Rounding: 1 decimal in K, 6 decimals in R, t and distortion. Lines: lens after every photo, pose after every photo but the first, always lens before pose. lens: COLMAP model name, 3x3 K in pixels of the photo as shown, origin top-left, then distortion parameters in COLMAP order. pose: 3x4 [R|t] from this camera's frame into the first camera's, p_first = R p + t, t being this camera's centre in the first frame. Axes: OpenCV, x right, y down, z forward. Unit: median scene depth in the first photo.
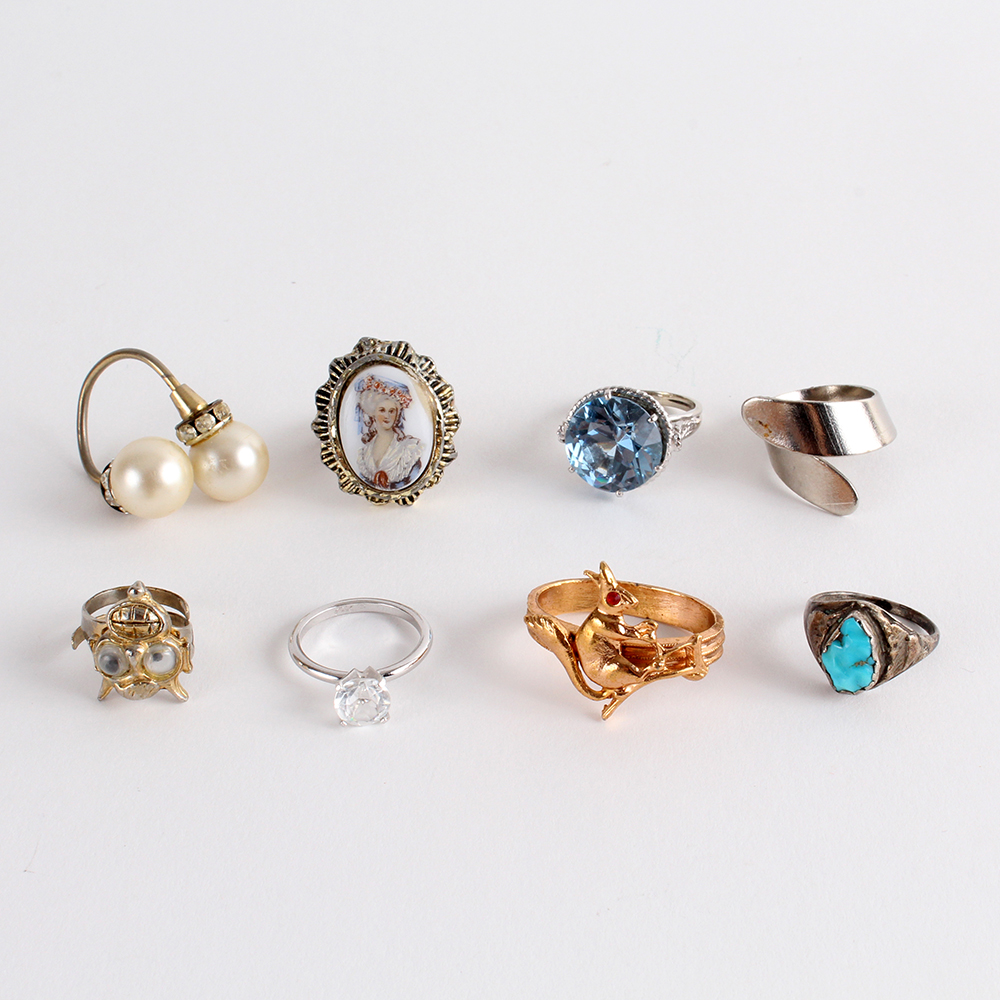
lens RADIAL K [[2079.9, 0, 499.9], [0, 2079.9, 505.0], [0, 0, 1]] dist [-0.093721, 0.000000]
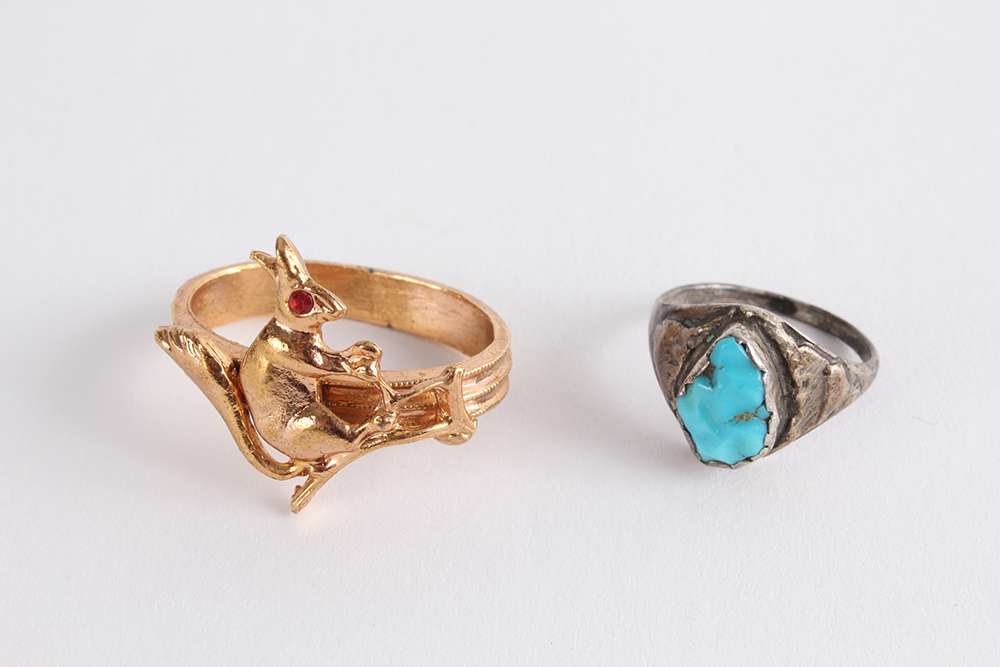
lens RADIAL K [[1839.6, 0, 500.6], [0, 1839.6, 331.5], [0, 0, 1]] dist [-0.028582, 0.000000]
pose [[0.998933, 0.000090, 0.046188, 0.084947], [-0.004478, 0.995475, 0.094913, 0.005986], [-0.045971, -0.095019, 0.994413, 0.510133]]
